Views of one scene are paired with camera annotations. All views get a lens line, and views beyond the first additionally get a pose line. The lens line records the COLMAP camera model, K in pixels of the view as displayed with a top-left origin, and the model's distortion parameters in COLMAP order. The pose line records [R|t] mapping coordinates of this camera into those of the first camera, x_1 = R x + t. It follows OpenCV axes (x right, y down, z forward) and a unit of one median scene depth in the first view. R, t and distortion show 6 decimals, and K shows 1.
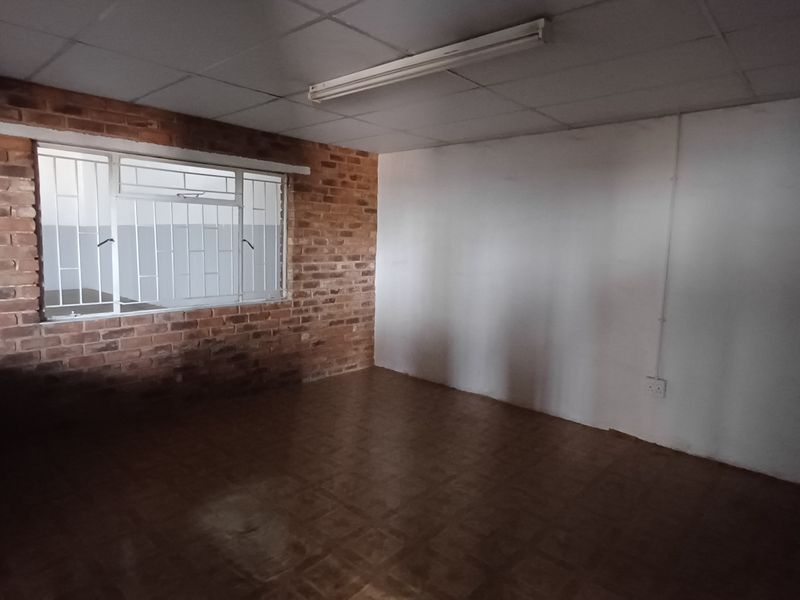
lens RADIAL K [[488.8, 0, 407.4], [0, 488.8, 291.5], [0, 0, 1]] dist [0.006369, -0.001101]
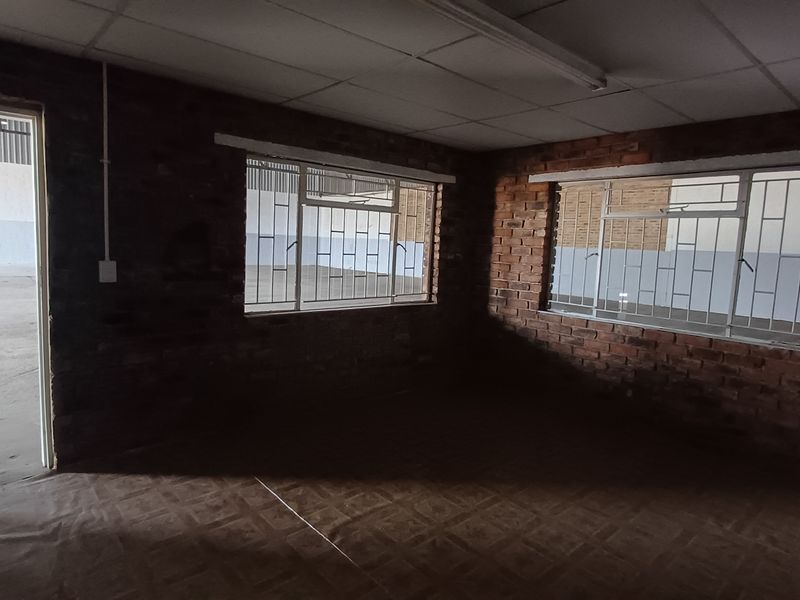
lens RADIAL K [[488.8, 0, 407.4], [0, 488.8, 291.5], [0, 0, 1]] dist [0.006369, -0.001101]
pose [[-0.114648, 0.066488, -0.991179, 0.607683], [-0.158046, 0.983829, 0.084275, -0.043163], [0.980753, 0.166314, -0.102286, 0.671156]]
